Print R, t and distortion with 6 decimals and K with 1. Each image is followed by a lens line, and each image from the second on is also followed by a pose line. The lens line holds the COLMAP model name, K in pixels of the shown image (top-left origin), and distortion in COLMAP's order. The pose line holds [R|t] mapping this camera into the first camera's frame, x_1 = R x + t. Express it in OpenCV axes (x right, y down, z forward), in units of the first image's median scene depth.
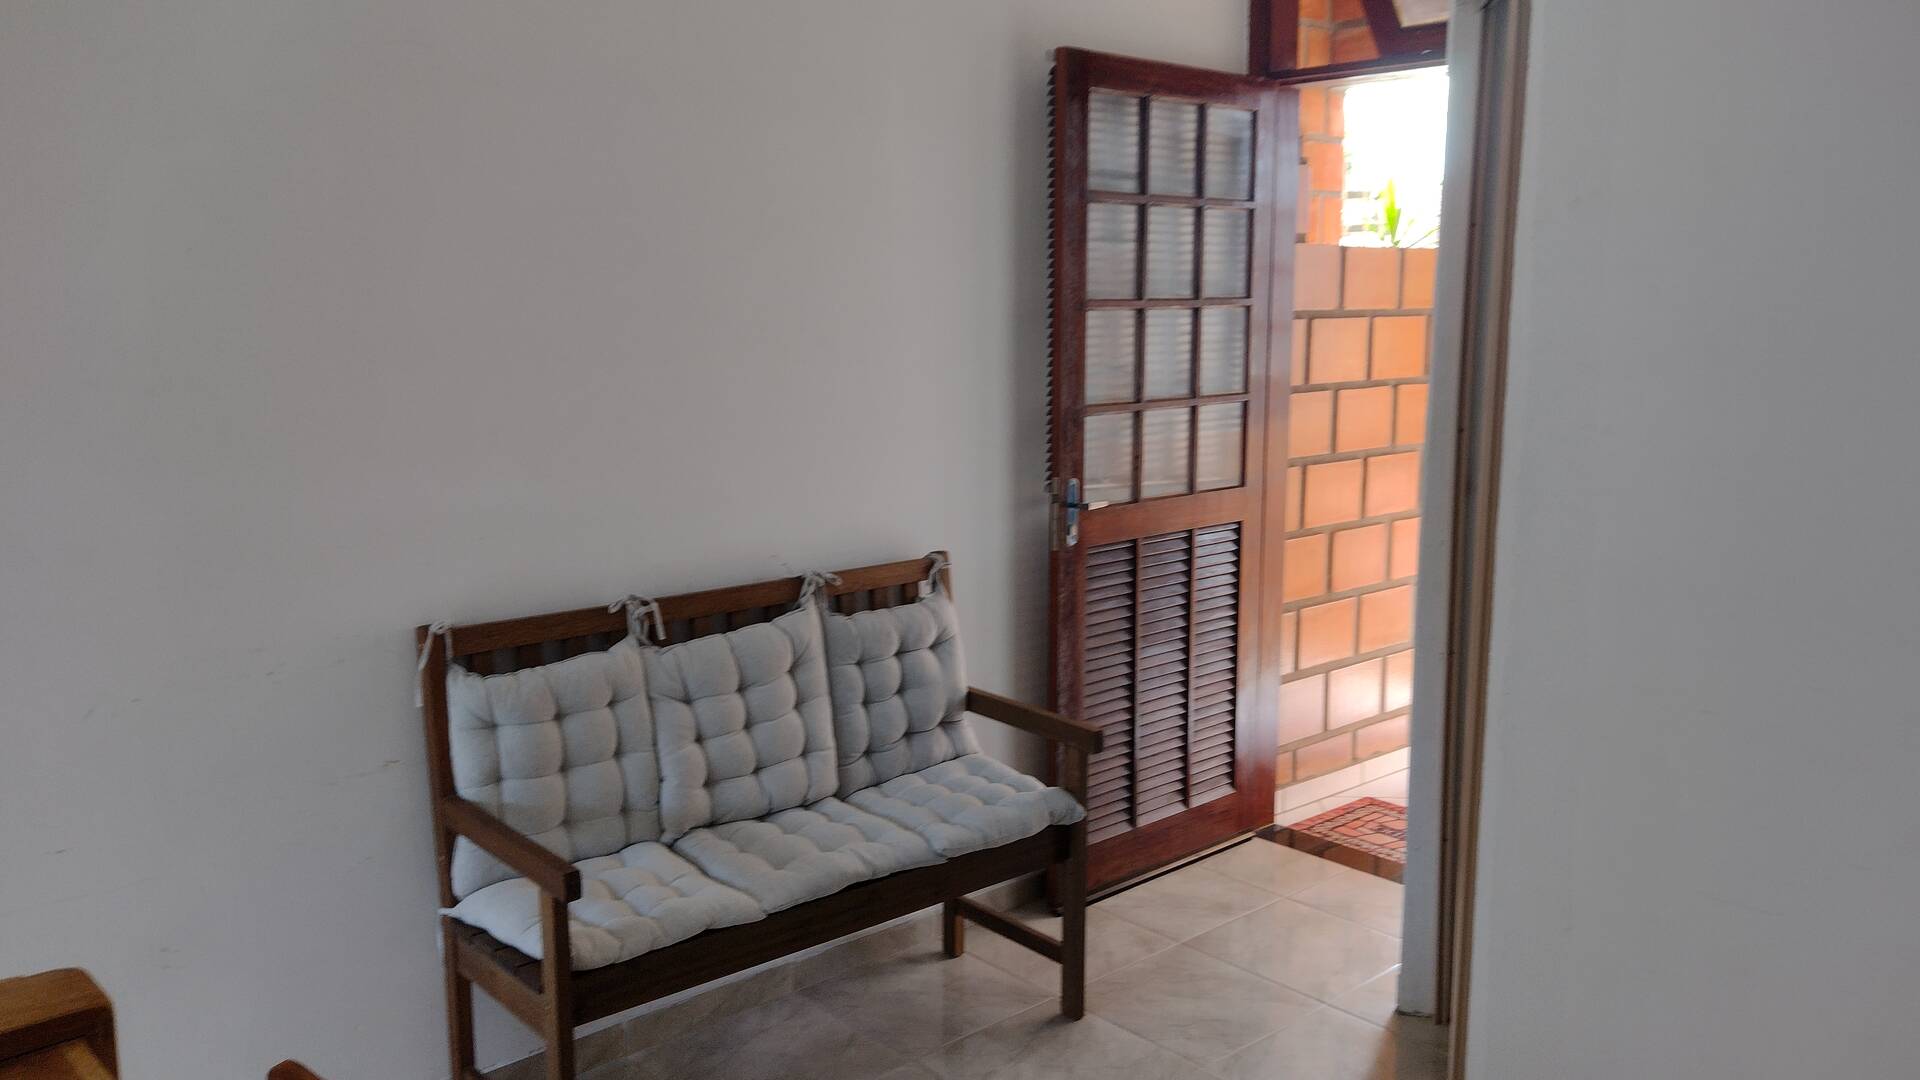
lens RADIAL K [[1477.5, 0, 1009.7], [0, 1477.5, 544.5], [0, 0, 1]] dist [0.099099, -0.173320]
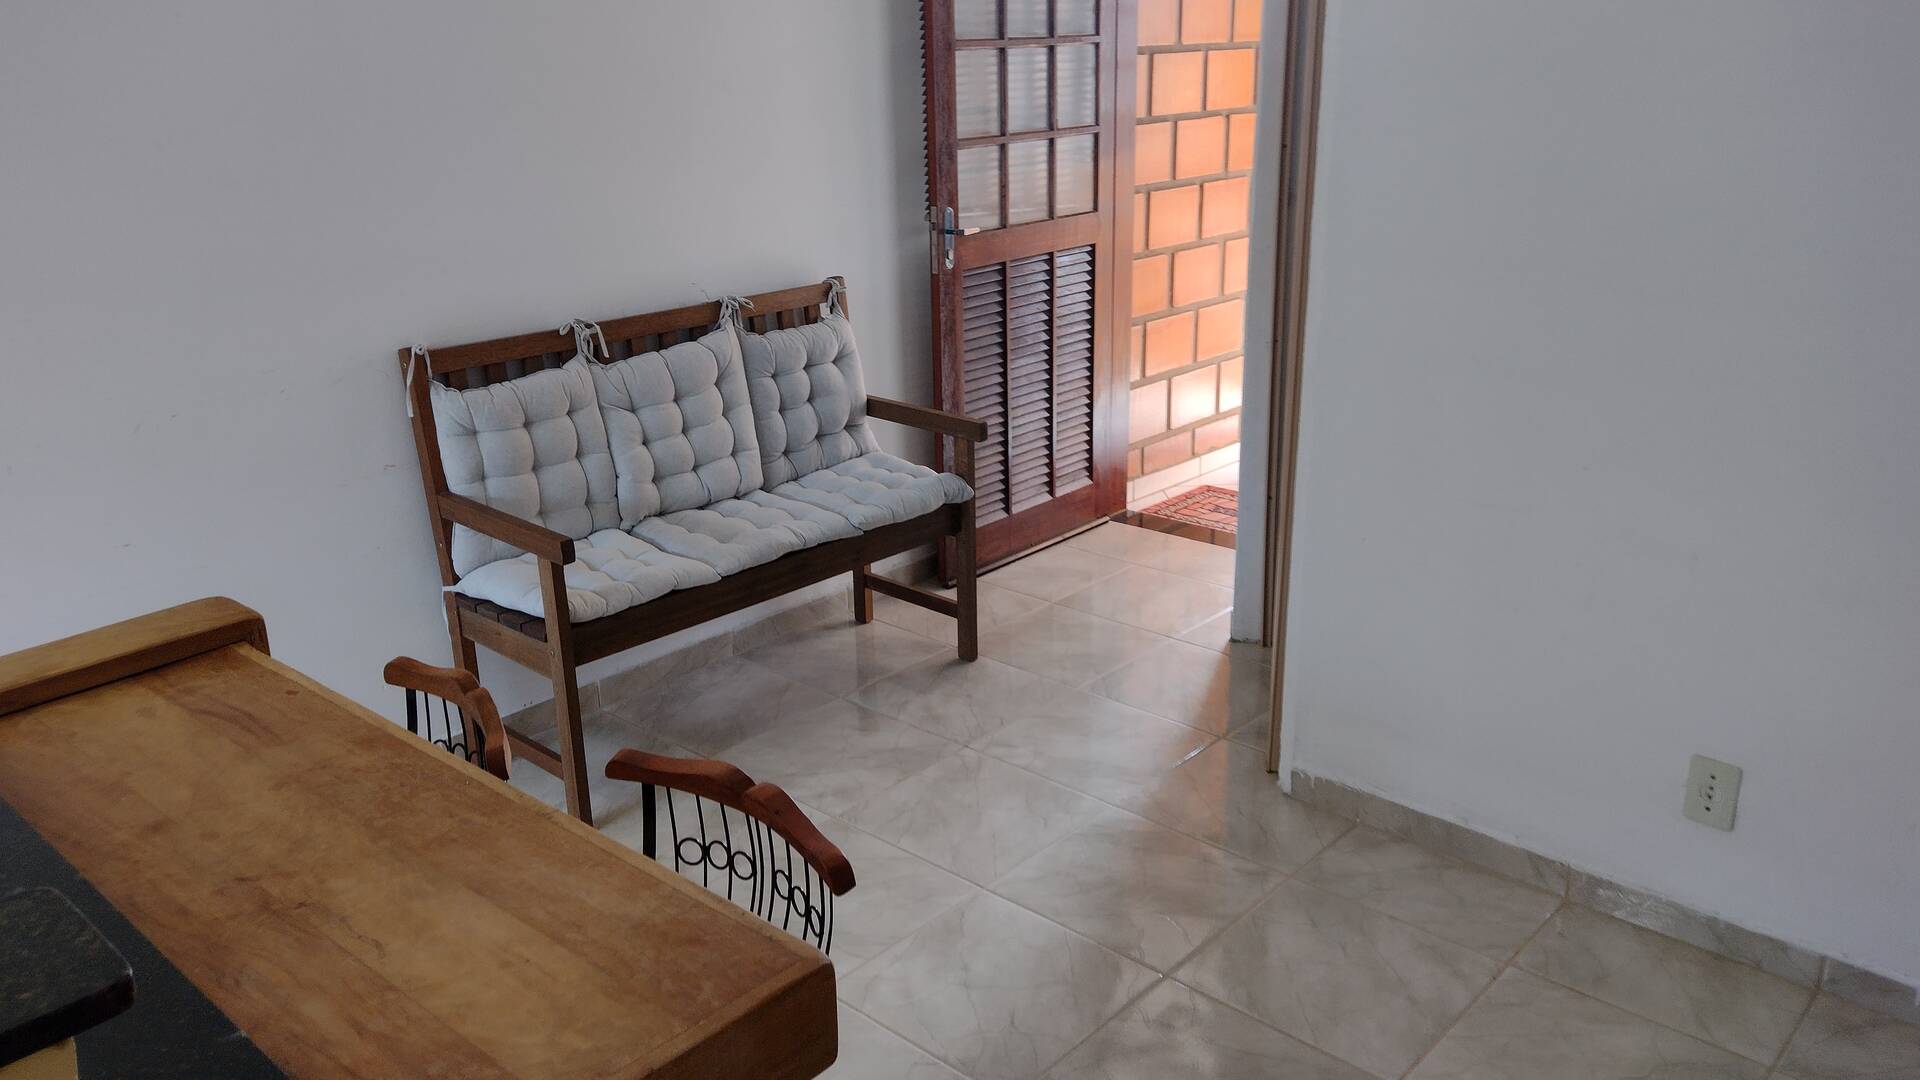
lens RADIAL K [[1427.7, 0, 960.0], [0, 1427.7, 540.0], [0, 0, 1]] dist [0.101893, -0.171057]
pose [[0.996578, -0.049692, 0.066049, -0.037484], [0.038090, 0.985294, 0.166566, 0.026021], [-0.073354, -0.163480, 0.983816, -0.134712]]
